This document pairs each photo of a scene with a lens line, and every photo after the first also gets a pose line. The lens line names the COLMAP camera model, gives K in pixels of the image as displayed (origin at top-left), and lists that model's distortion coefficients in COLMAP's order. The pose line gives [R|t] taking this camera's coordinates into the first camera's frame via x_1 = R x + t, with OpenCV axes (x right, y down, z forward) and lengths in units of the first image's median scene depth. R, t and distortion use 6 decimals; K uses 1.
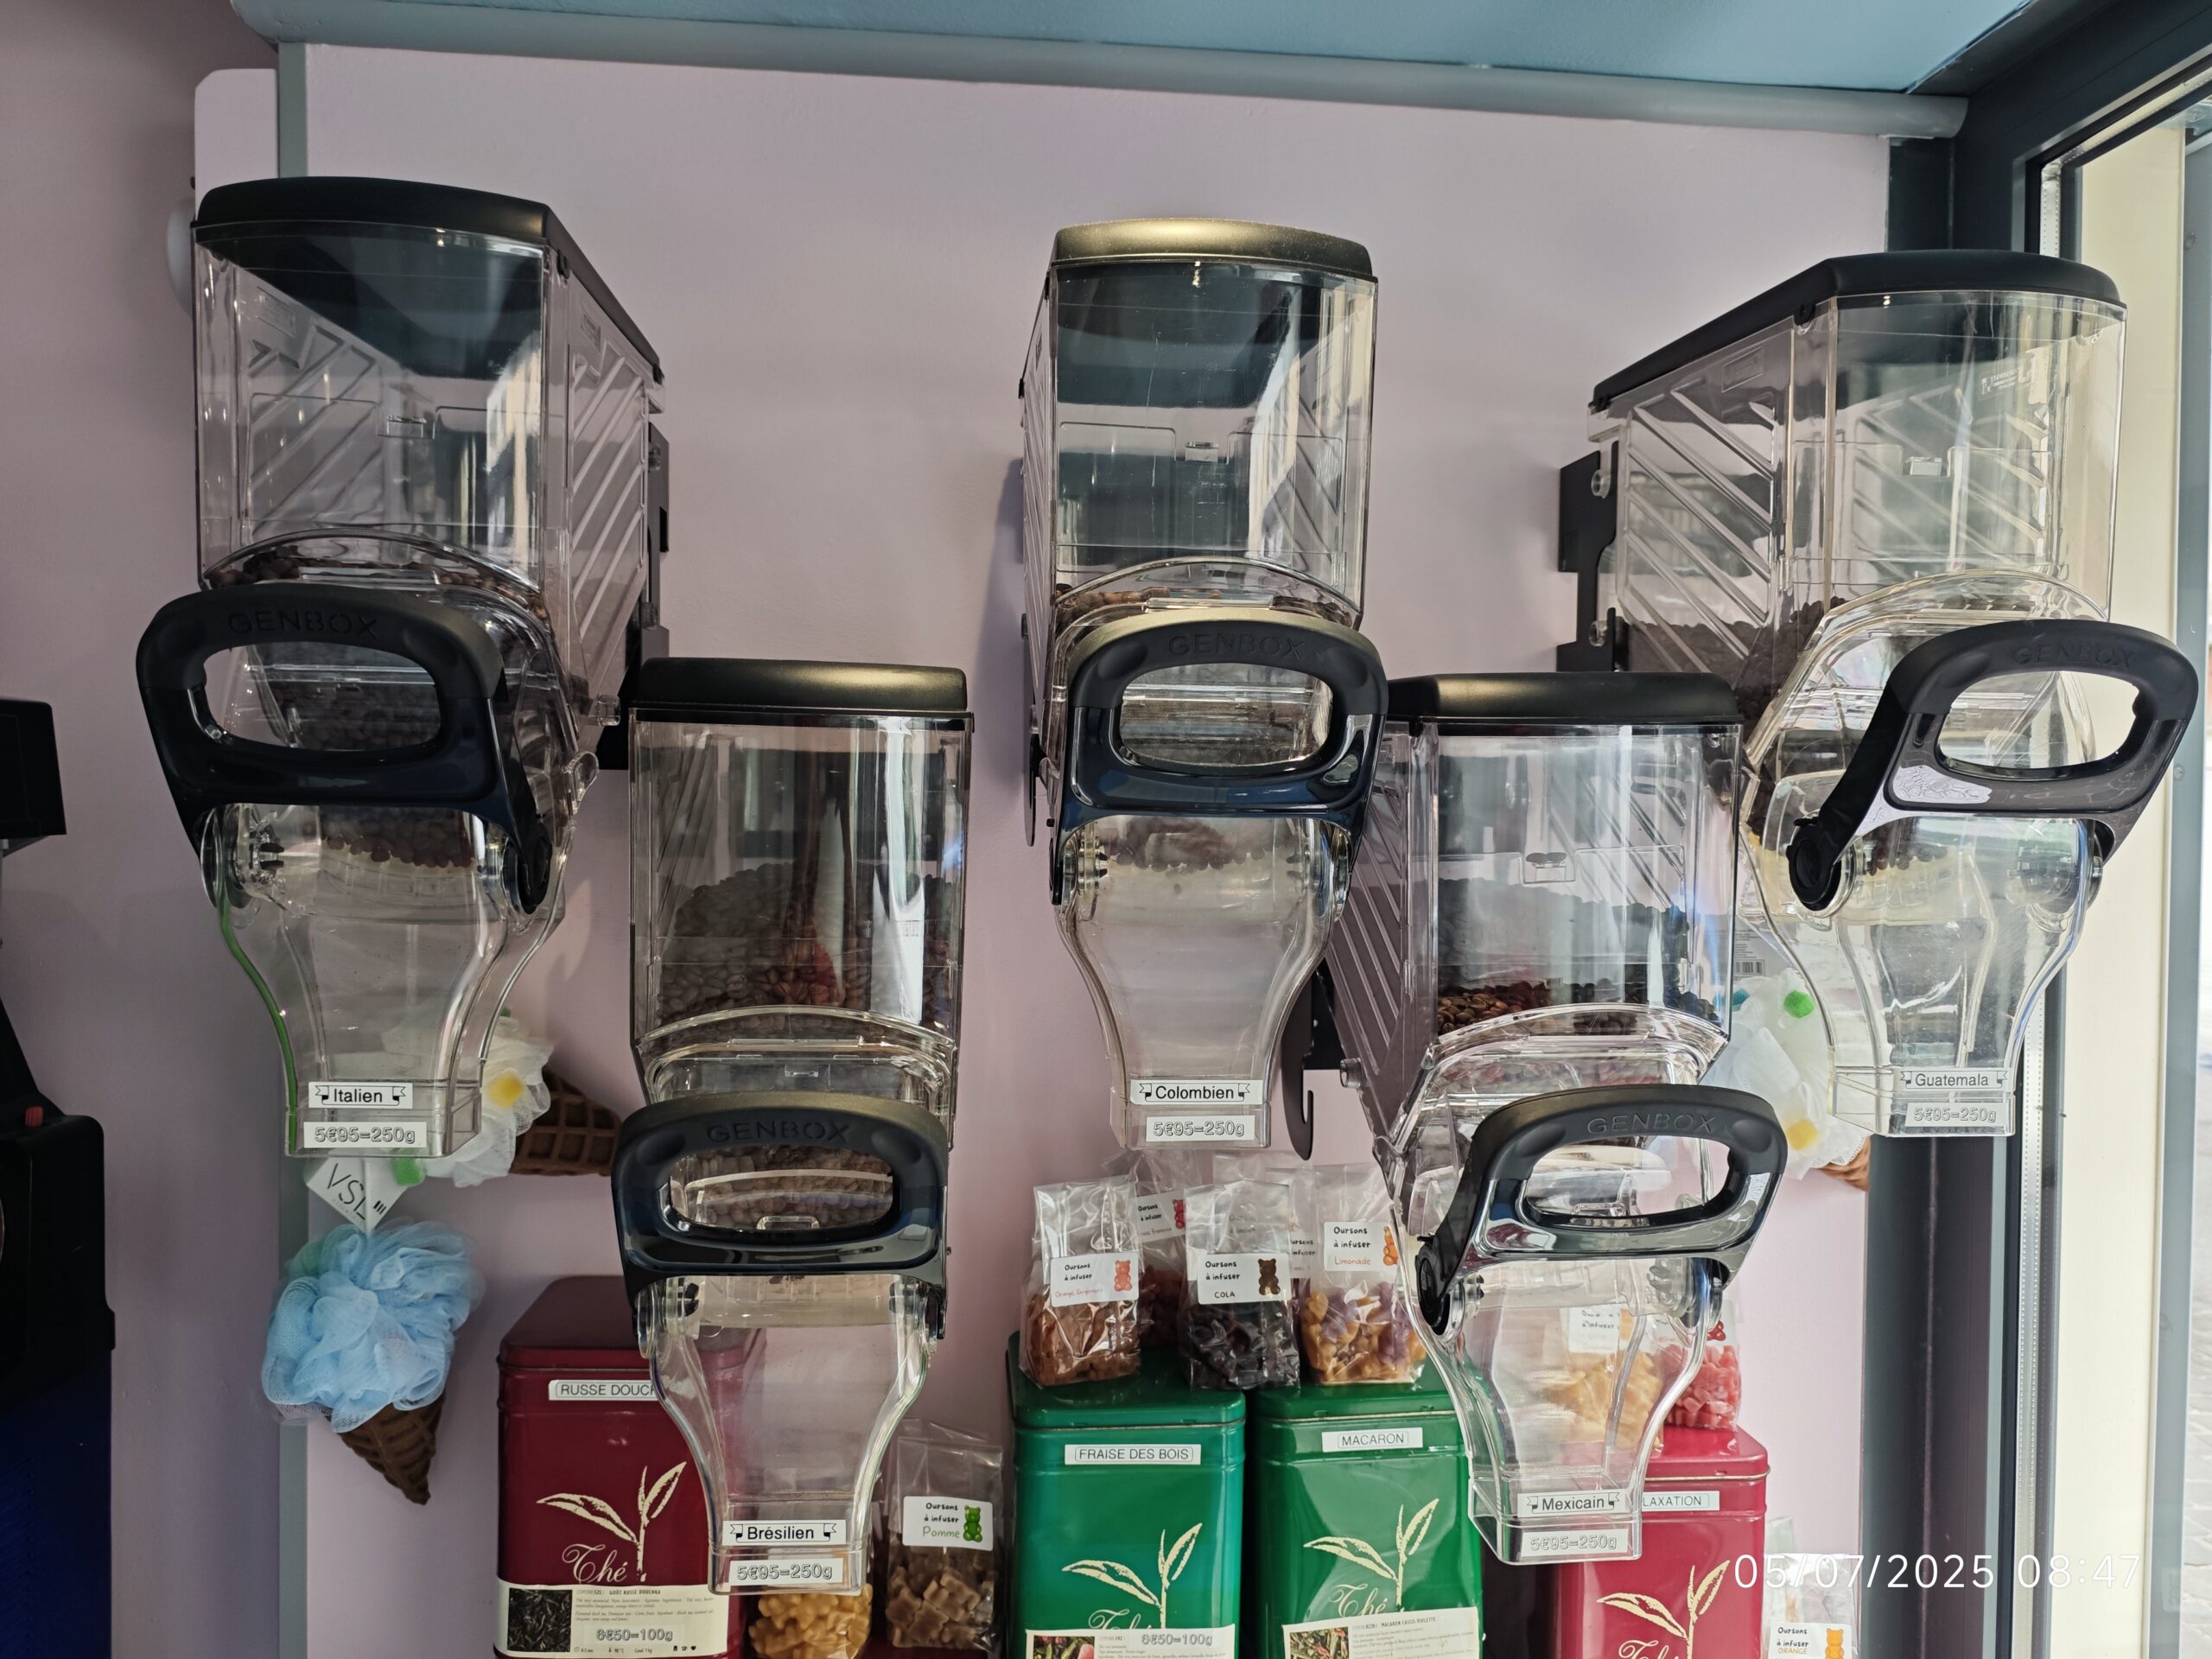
lens RADIAL K [[1582.4, 0, 1105.0], [0, 1582.4, 824.7], [0, 0, 1]] dist [0.007569, -0.028952]
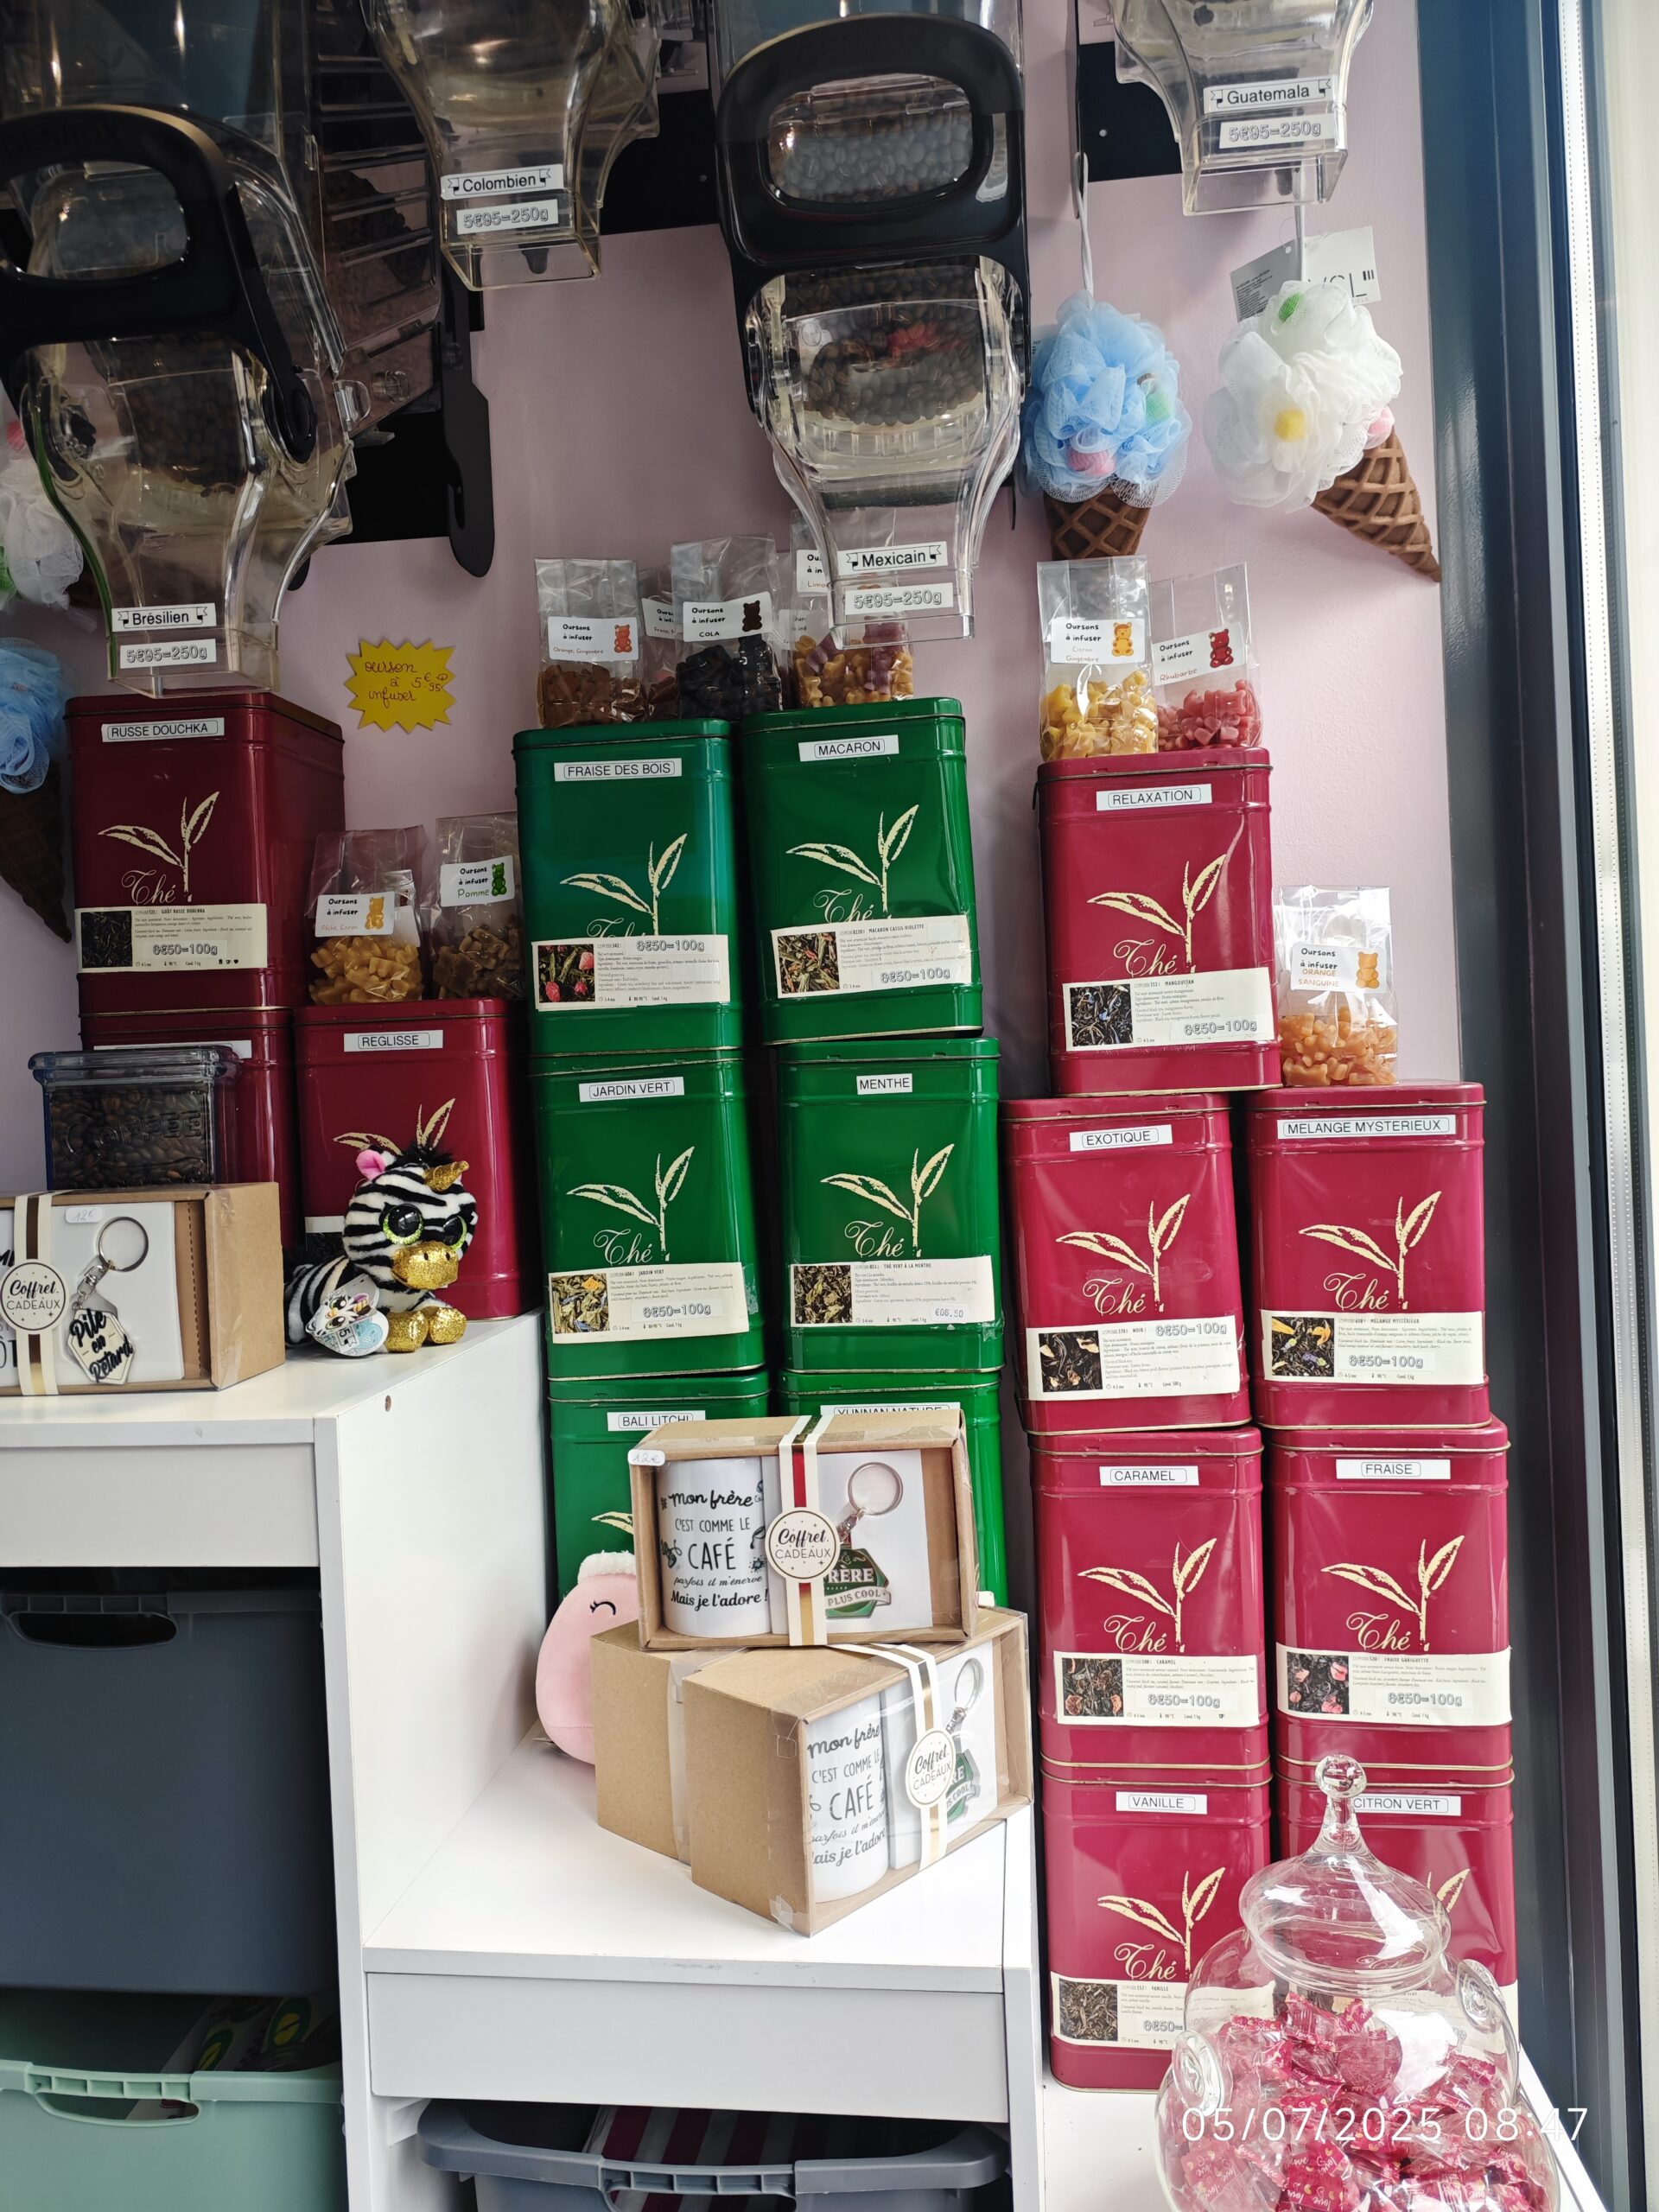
lens RADIAL K [[1582.4, 0, 842.6], [0, 1582.4, 1097.7], [0, 0, 1]] dist [0.007569, -0.028952]
pose [[0.980705, -0.052970, -0.188181, 0.350181], [0.056936, 0.998254, 0.015731, 0.606391], [0.187019, -0.026141, 0.982008, -0.011715]]
